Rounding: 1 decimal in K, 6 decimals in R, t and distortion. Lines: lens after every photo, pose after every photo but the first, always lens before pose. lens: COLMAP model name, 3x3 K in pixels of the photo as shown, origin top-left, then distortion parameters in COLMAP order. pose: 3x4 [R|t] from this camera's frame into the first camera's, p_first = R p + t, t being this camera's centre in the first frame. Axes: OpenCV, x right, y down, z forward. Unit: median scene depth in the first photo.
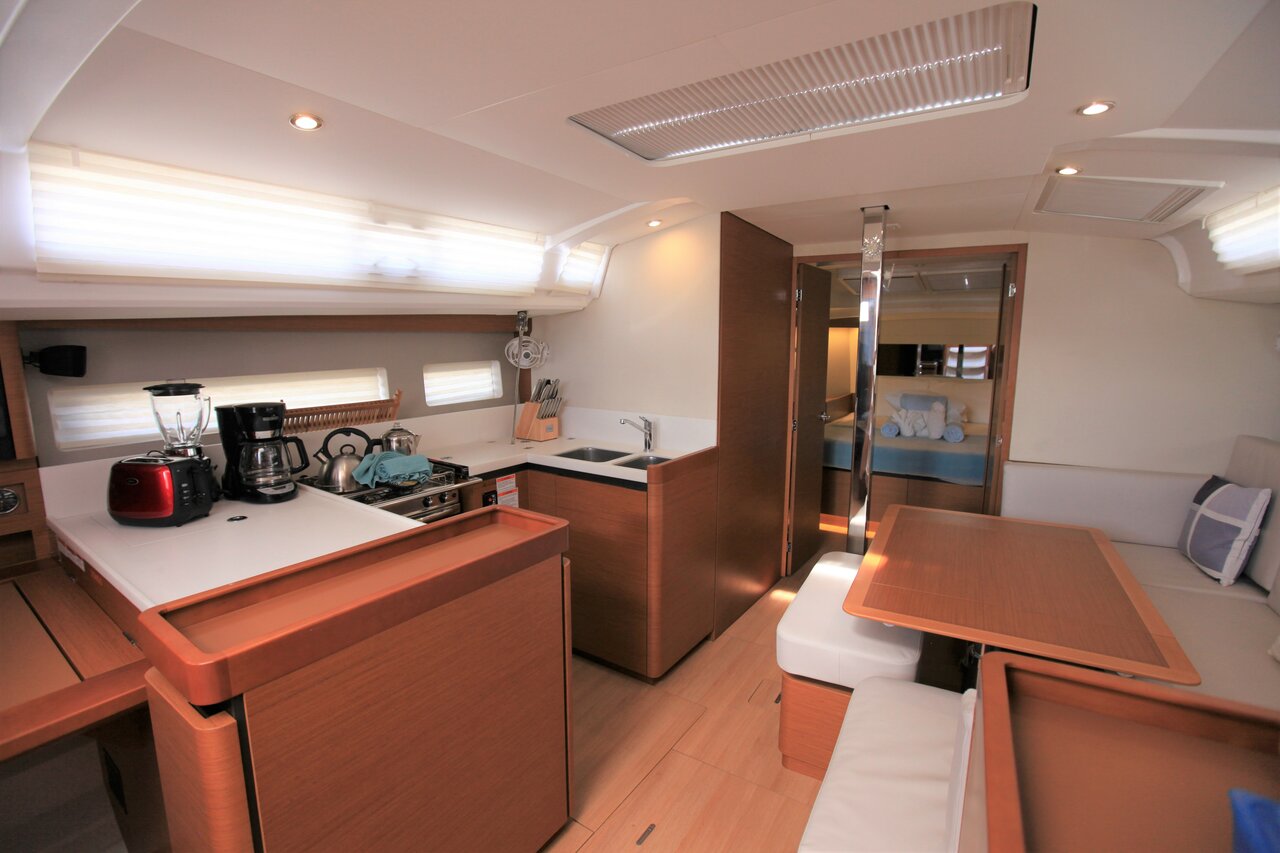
lens RADIAL K [[578.8, 0, 631.2], [0, 578.8, 426.5], [0, 0, 1]] dist [-0.056810, 0.021590]
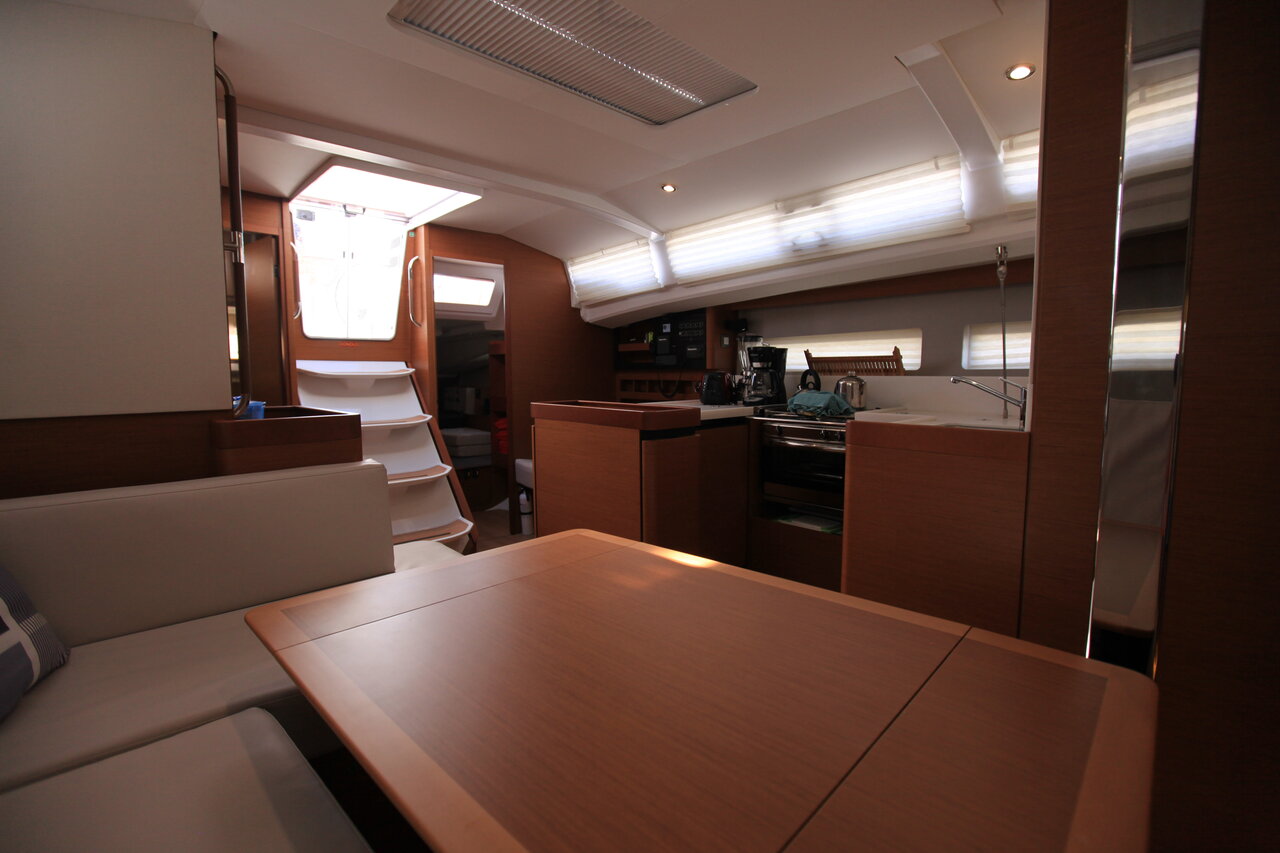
lens RADIAL K [[578.8, 0, 631.2], [0, 578.8, 426.5], [0, 0, 1]] dist [-0.056810, 0.021590]
pose [[-0.233945, 0.095795, -0.967519, 0.886518], [-0.142605, 0.980991, 0.131611, 0.017079], [0.961735, 0.168762, -0.215837, 0.877056]]
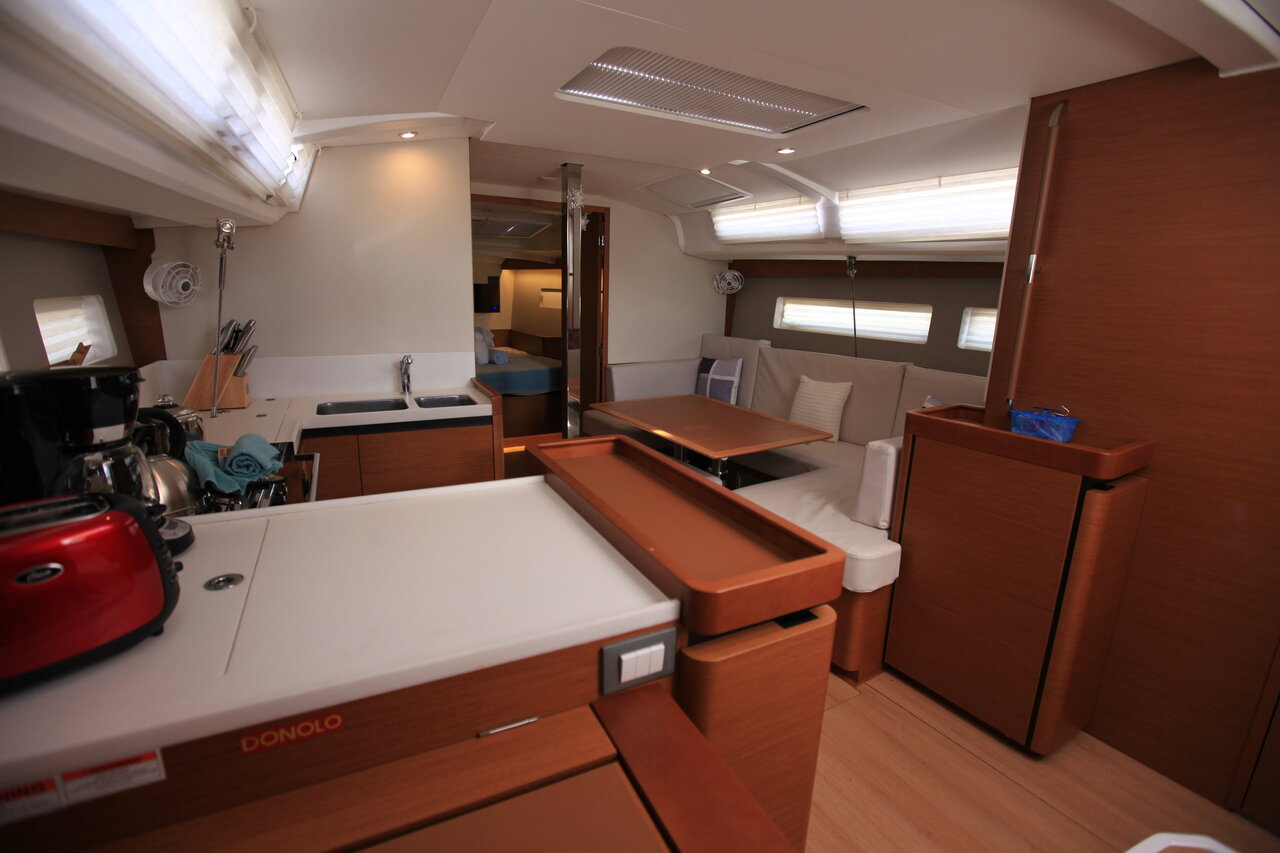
lens RADIAL K [[578.8, 0, 631.2], [0, 578.8, 426.5], [0, 0, 1]] dist [-0.056810, 0.021590]
pose [[0.474944, -0.192728, 0.858652, -0.712583], [0.109850, 0.981076, 0.159446, -0.014939], [-0.873133, 0.018595, 0.487128, 0.314586]]
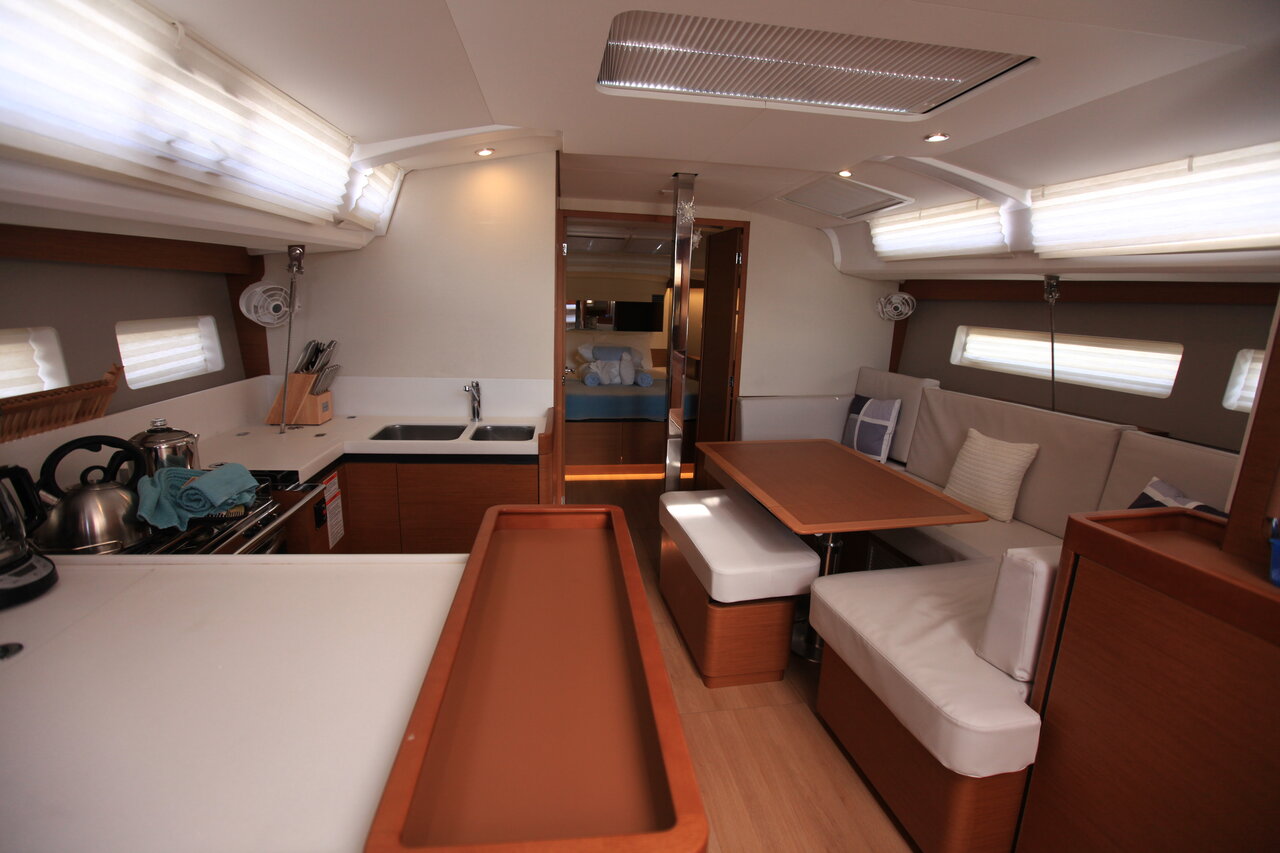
lens RADIAL K [[578.8, 0, 631.2], [0, 578.8, 426.5], [0, 0, 1]] dist [-0.056810, 0.021590]
pose [[0.749236, -0.118365, 0.651640, -0.441060], [0.068898, 0.992492, 0.101061, -0.025168], [-0.658709, -0.030822, 0.751766, 0.241092]]
